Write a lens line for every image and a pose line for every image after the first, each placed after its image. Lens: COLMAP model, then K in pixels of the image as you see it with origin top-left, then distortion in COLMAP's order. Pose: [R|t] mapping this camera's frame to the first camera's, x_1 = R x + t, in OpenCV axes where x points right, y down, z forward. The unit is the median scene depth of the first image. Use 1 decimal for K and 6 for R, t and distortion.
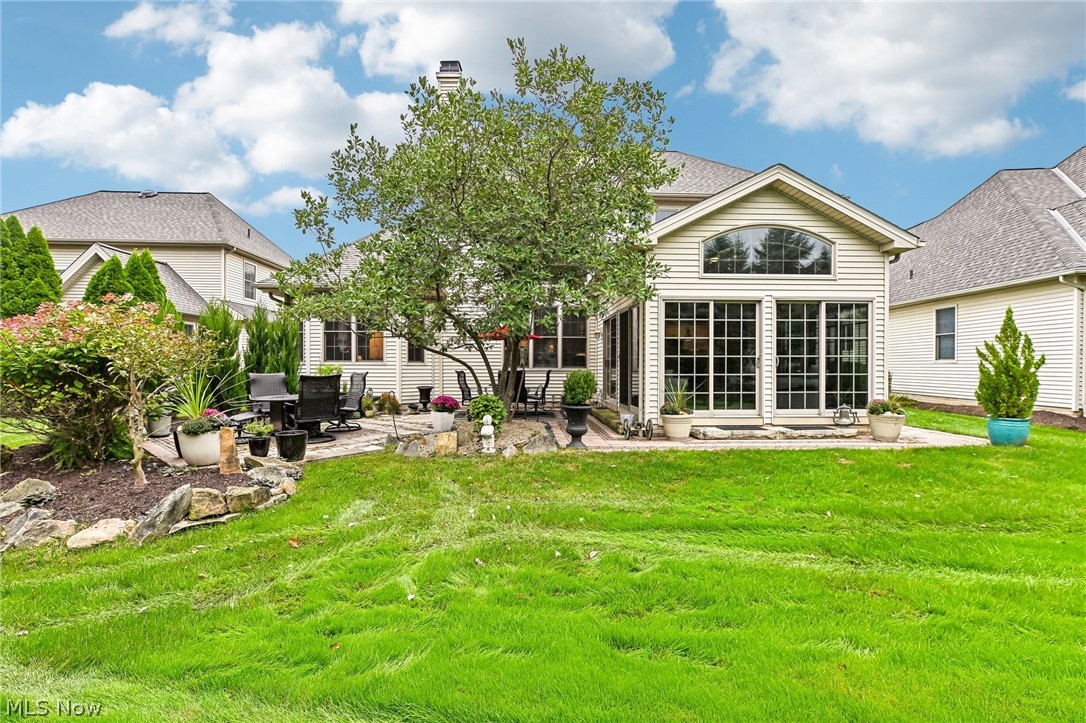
lens RADIAL K [[478.8, 0, 543.0], [0, 478.8, 361.5], [0, 0, 1]] dist [-0.002030, -0.000501]
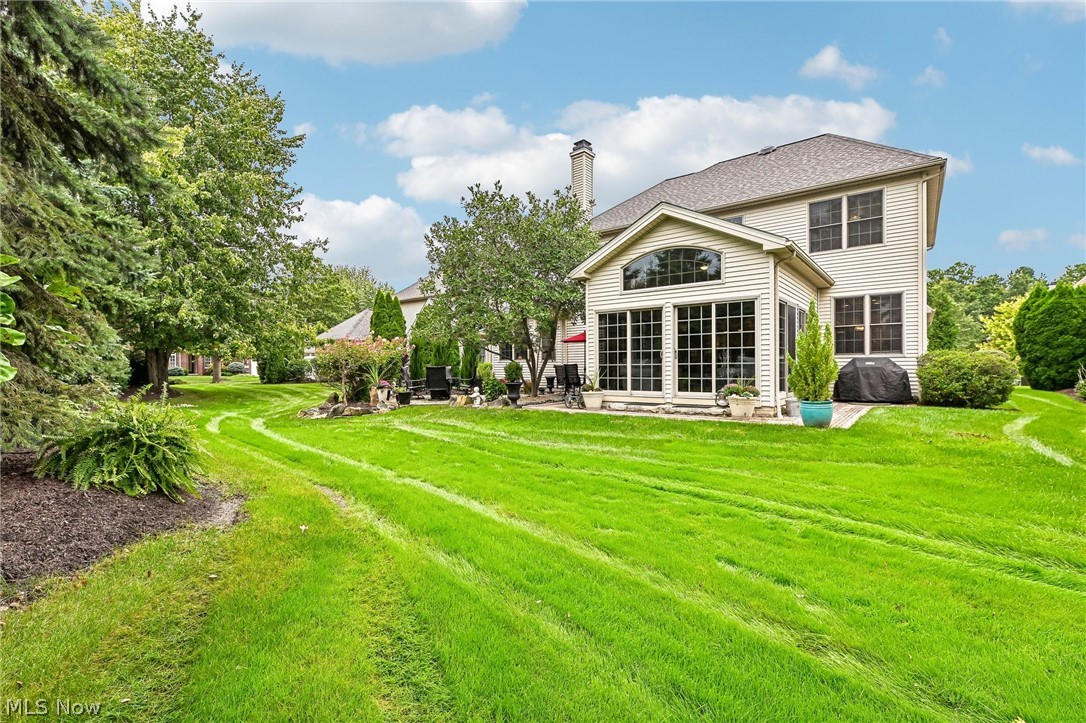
lens RADIAL K [[478.8, 0, 543.0], [0, 478.8, 361.5], [0, 0, 1]] dist [-0.002030, -0.000501]
pose [[0.759481, -0.013599, -0.650387, 1.045874], [0.012798, 0.999900, -0.005962, 0.023069], [0.650403, -0.003796, 0.759580, -0.192382]]
